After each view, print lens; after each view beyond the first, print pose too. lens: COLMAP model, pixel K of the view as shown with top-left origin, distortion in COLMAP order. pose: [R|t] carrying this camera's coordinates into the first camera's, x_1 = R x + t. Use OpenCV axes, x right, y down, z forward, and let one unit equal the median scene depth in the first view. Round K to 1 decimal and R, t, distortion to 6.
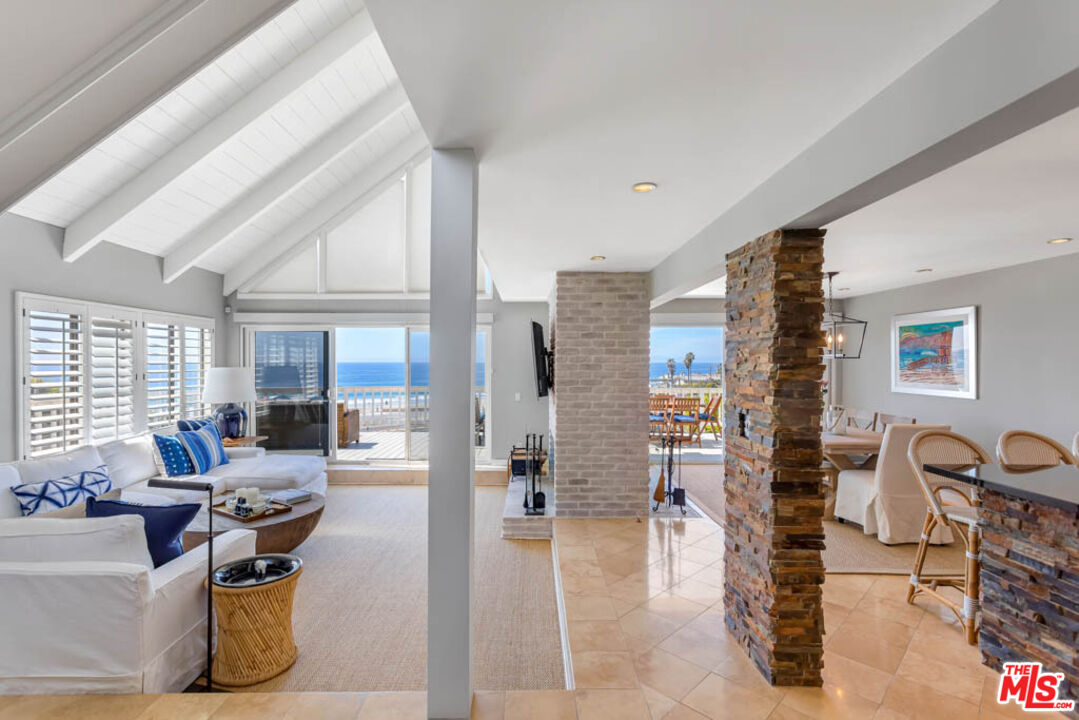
lens RADIAL K [[497.7, 0, 539.5], [0, 497.7, 360.0], [0, 0, 1]] dist [0.000085, -0.000146]
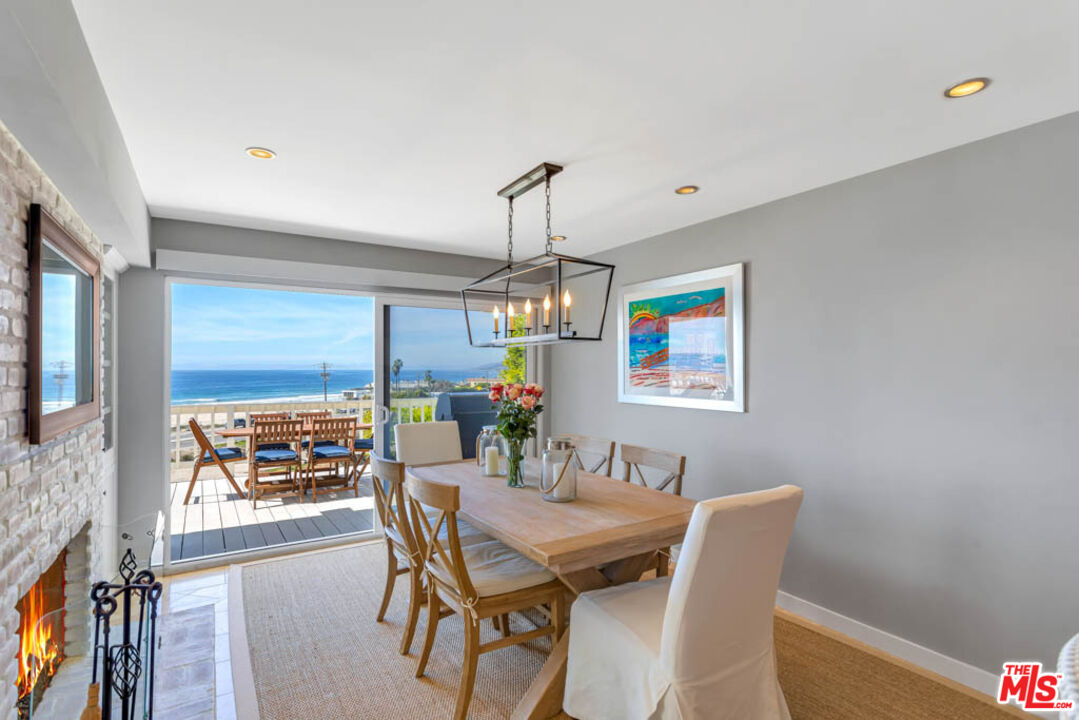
lens RADIAL K [[497.7, 0, 539.5], [0, 497.7, 360.0], [0, 0, 1]] dist [0.000085, -0.000146]
pose [[0.842446, 0.008145, 0.538720, 0.303597], [0.000138, 0.999882, -0.015333, 0.021317], [-0.538781, 0.012992, 0.842345, 0.573927]]
